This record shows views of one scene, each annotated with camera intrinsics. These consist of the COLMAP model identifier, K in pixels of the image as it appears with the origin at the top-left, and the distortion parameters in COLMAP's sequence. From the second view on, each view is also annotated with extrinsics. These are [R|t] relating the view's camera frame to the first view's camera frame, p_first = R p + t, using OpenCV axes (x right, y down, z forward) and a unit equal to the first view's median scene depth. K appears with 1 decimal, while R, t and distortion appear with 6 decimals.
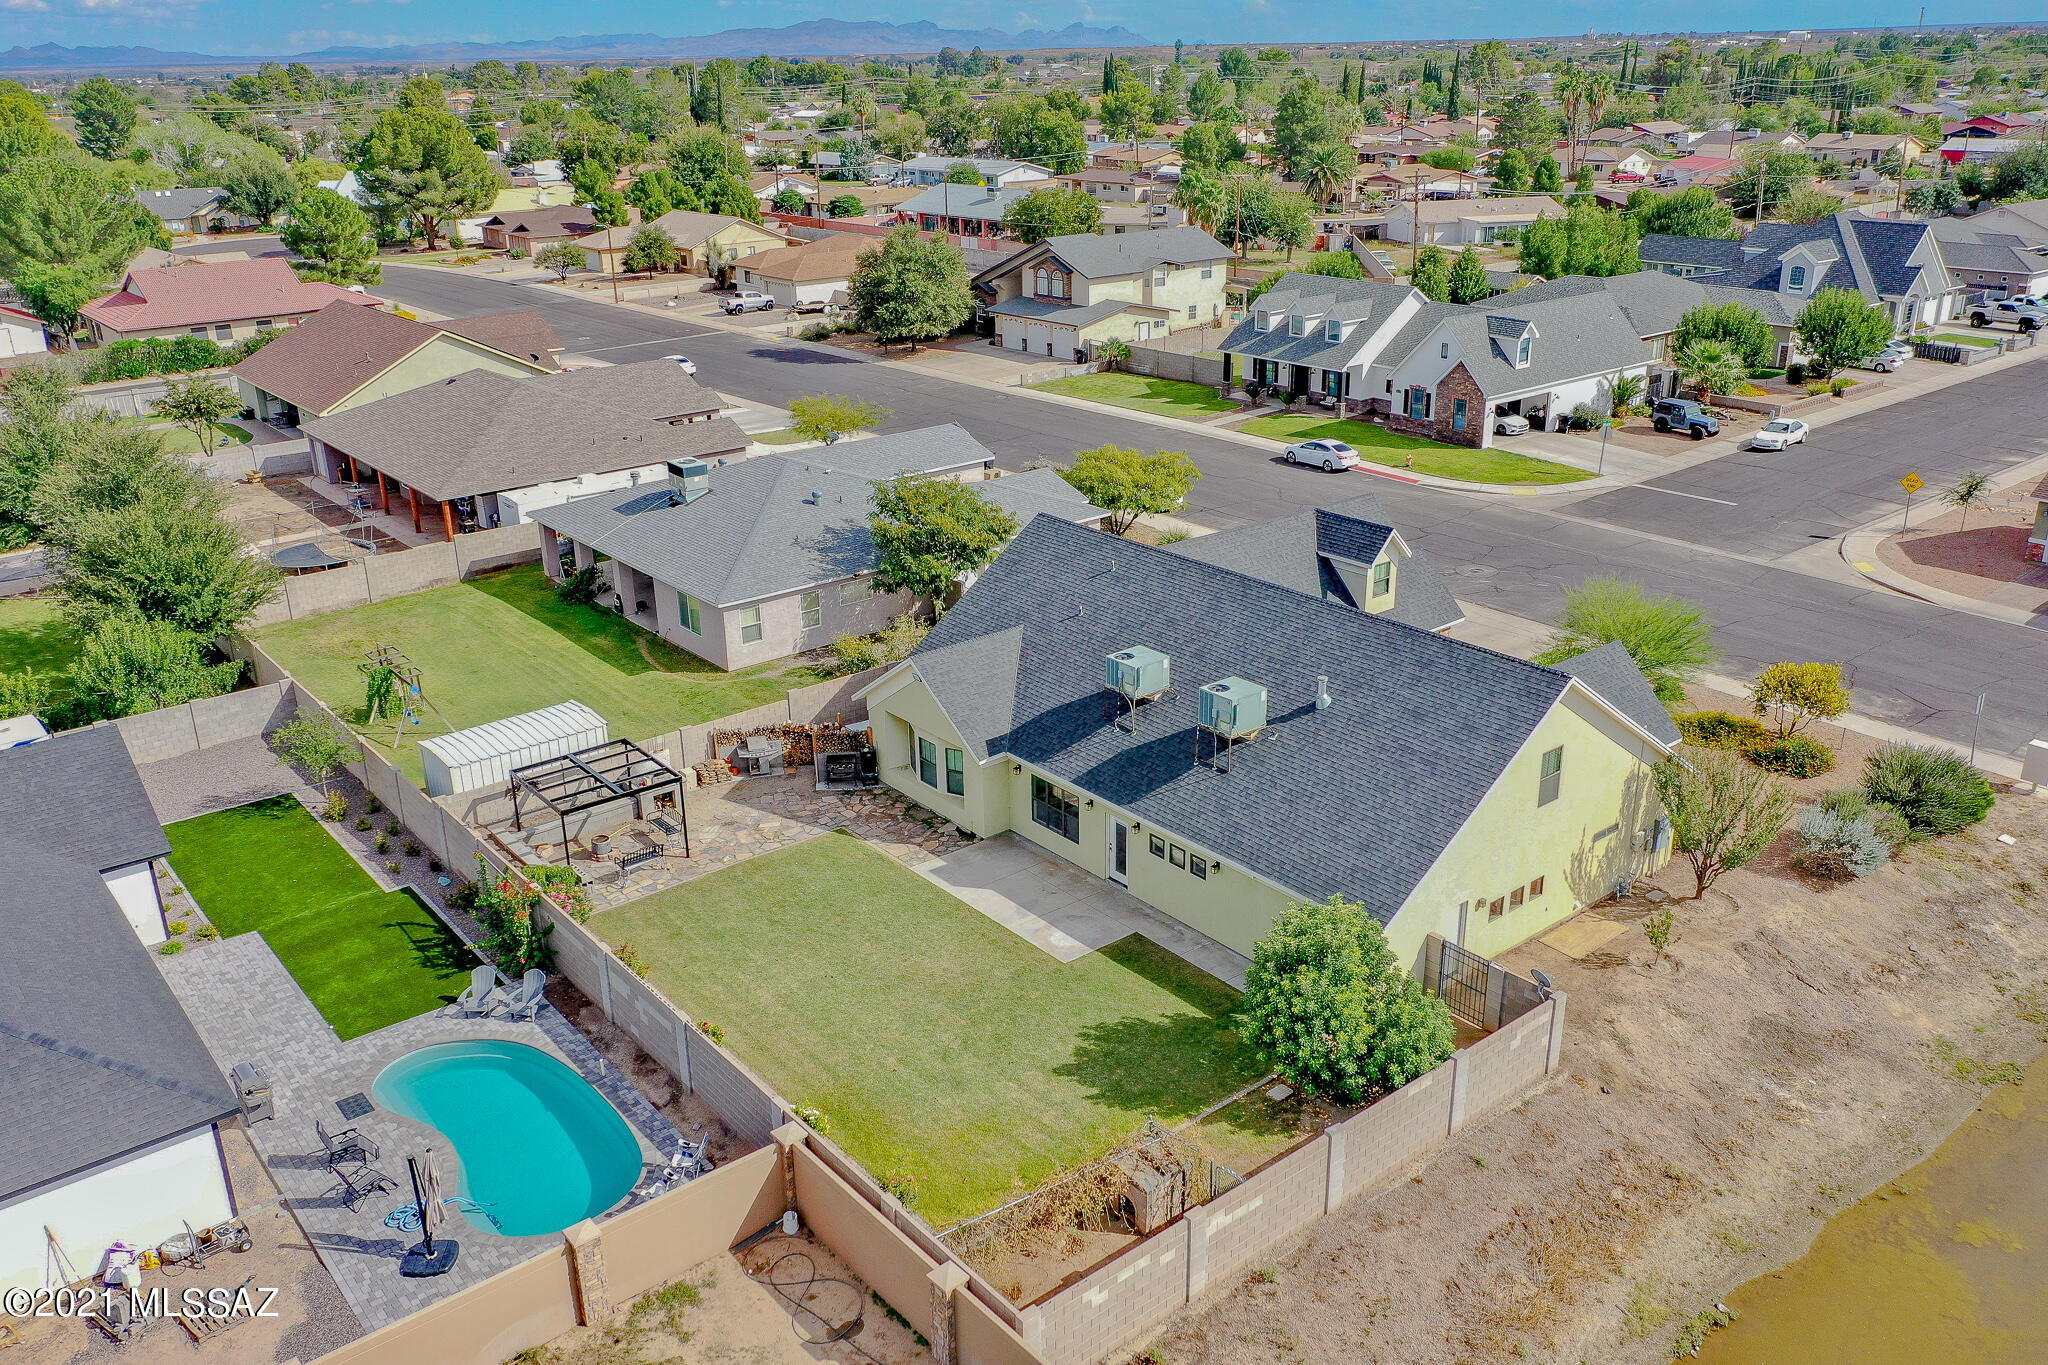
lens RADIAL K [[1626.0, 0, 1024.0], [0, 1626.0, 682.5], [0, 0, 1]] dist [-0.001482, -0.006047]
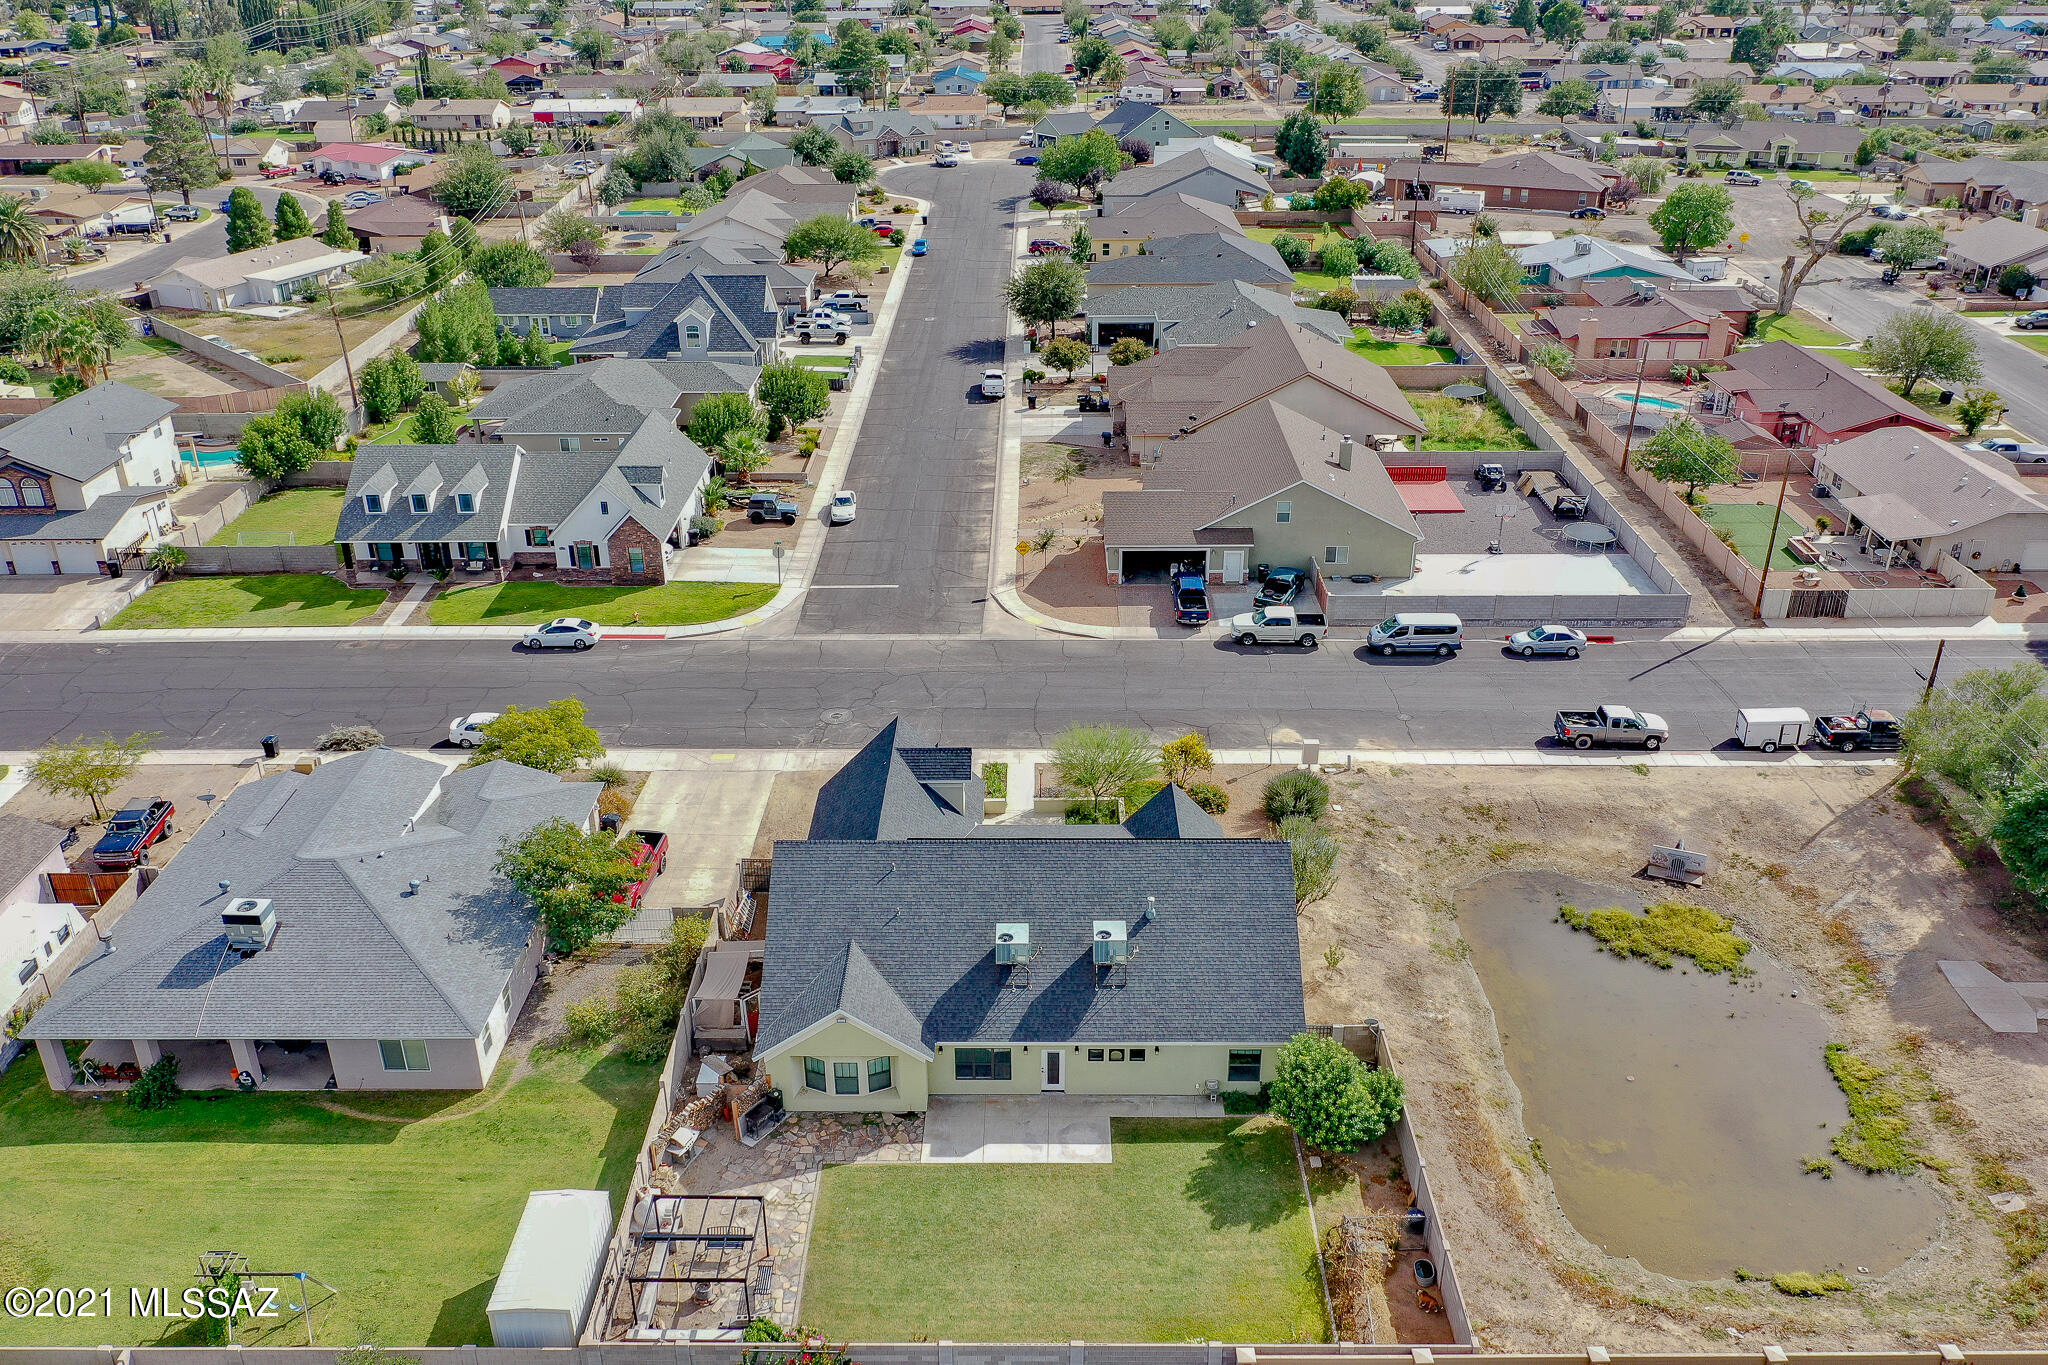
lens RADIAL K [[1669.3, 0, 1024.0], [0, 1669.3, 682.5], [0, 0, 1]] dist [-0.003406, -0.005804]
pose [[0.638877, -0.323312, 0.698072, -0.456150], [0.275777, 0.943345, 0.184519, -0.257606], [-0.718180, 0.074627, 0.691844, 0.012895]]
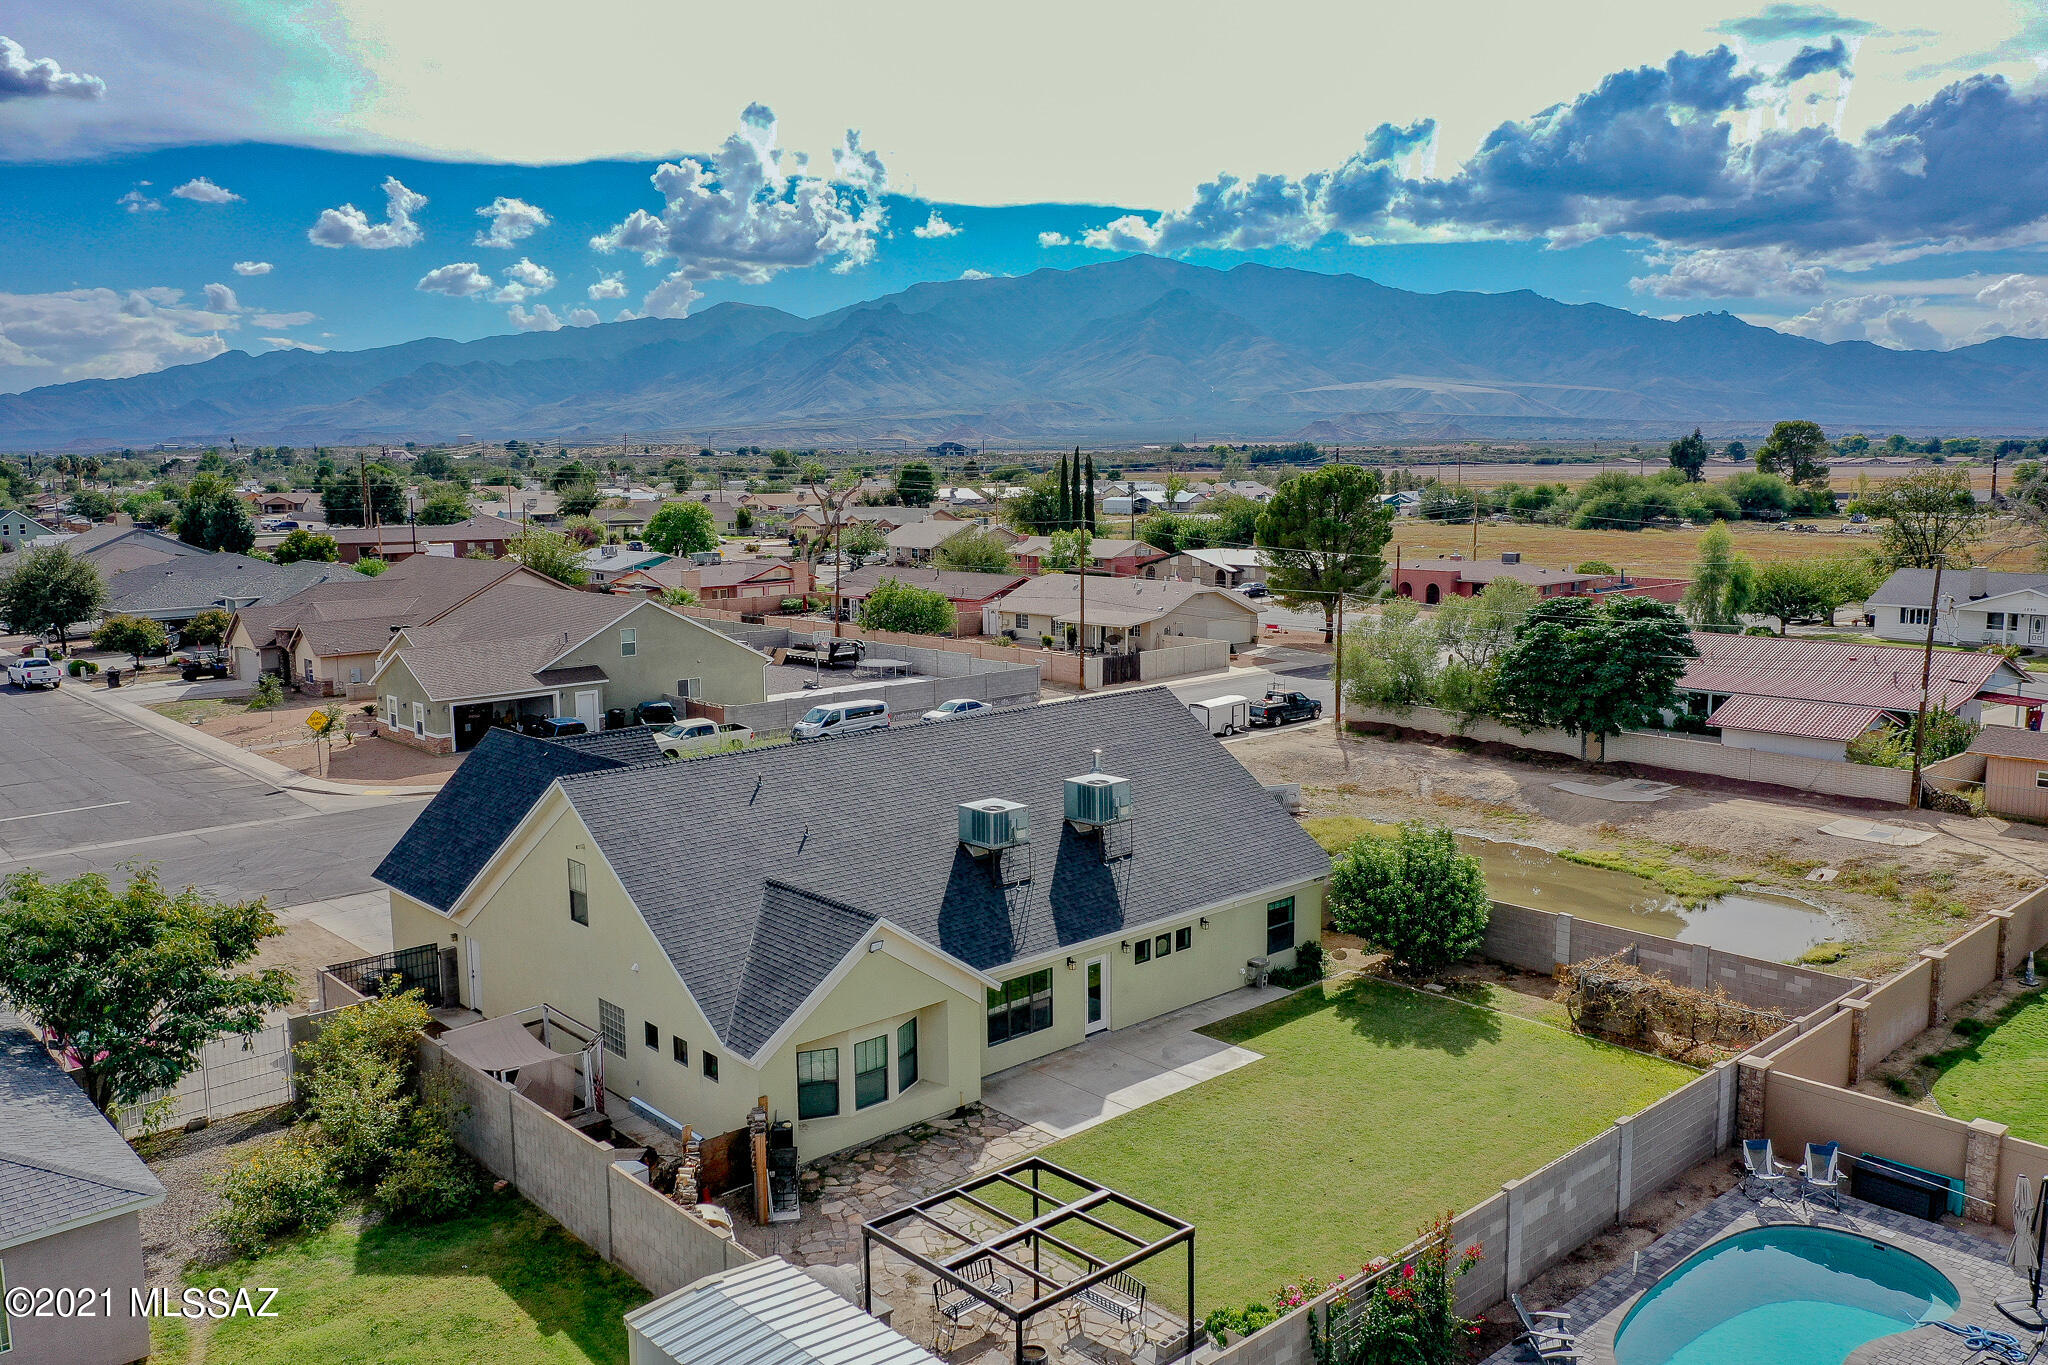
lens RADIAL K [[1626.0, 0, 1024.0], [0, 1626.0, 682.5], [0, 0, 1]] dist [-0.001482, -0.006047]
pose [[-0.051951, -0.123820, 0.990944, -0.451453], [0.375270, 0.917139, 0.134272, -0.106948], [-0.925459, 0.378847, -0.001181, 0.533867]]
